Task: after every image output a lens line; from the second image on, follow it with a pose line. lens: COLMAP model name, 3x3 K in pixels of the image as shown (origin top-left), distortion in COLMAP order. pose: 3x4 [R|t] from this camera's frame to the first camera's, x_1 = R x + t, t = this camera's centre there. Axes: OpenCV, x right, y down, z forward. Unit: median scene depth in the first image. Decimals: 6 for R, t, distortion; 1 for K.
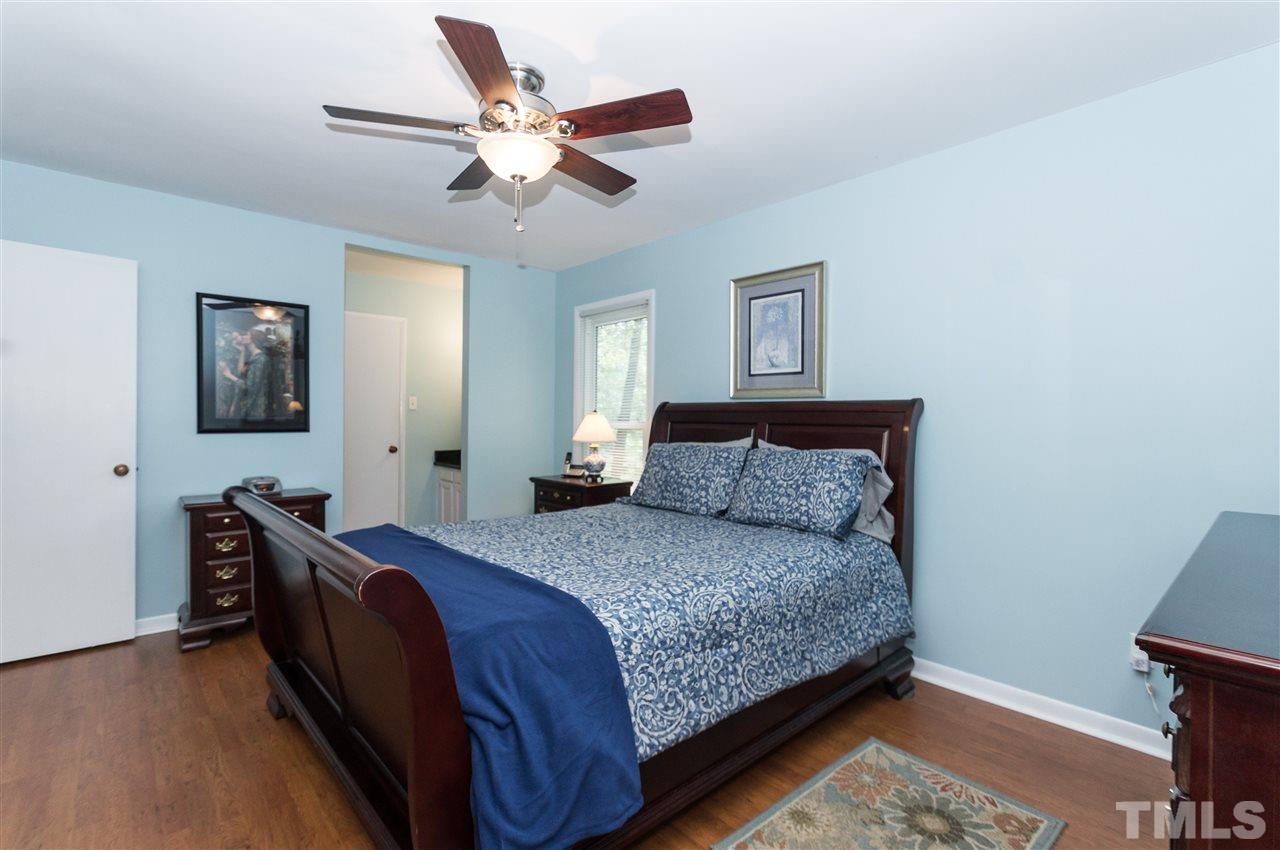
lens RADIAL K [[592.0, 0, 638.3], [0, 592.0, 421.0], [0, 0, 1]] dist [0.001187, 0.000148]
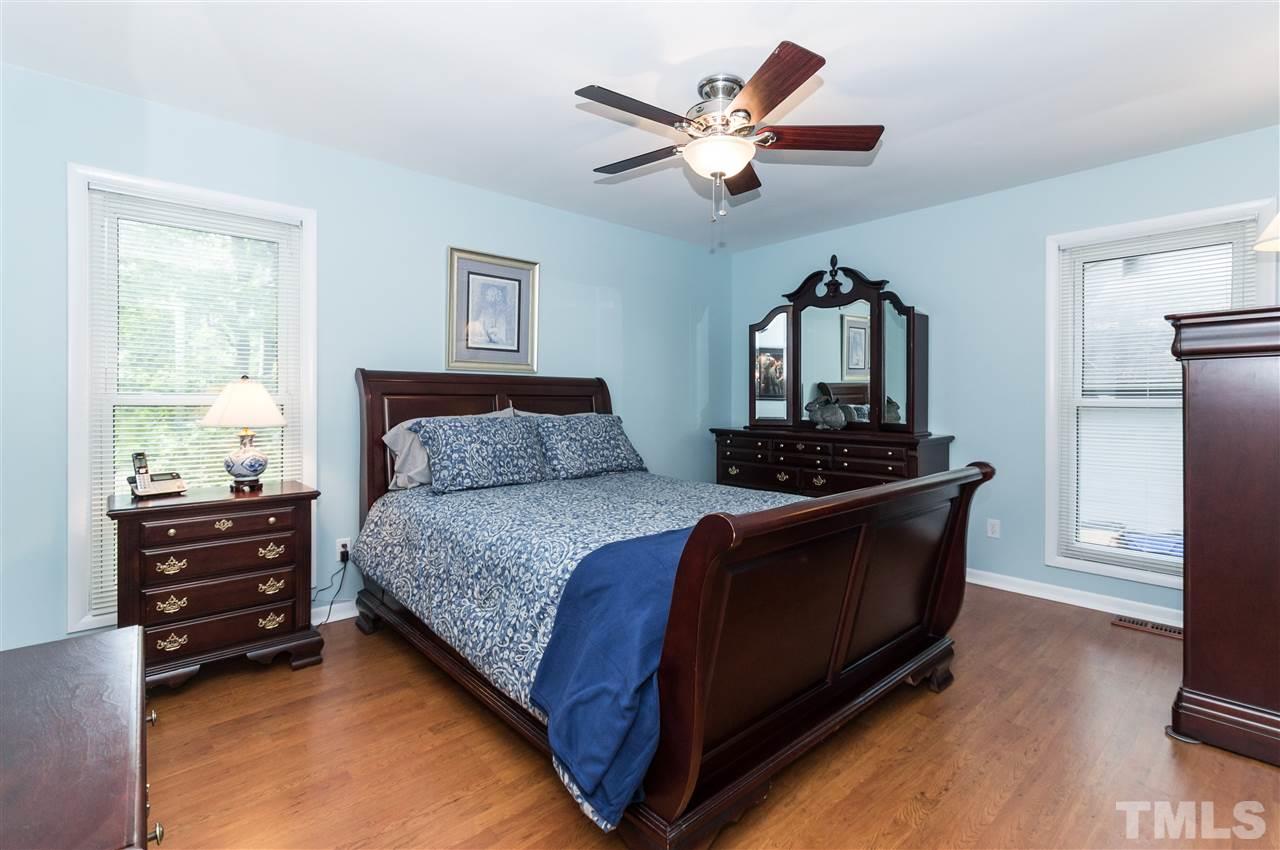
lens RADIAL K [[592.0, 0, 618.5], [0, 592.0, 395.3], [0, 0, 1]] dist [0.001187, 0.000148]
pose [[0.003937, -0.009152, 0.999950, -0.865685], [-0.002025, 0.999956, 0.009161, -0.005514], [-0.999990, -0.002061, 0.003919, 0.773846]]
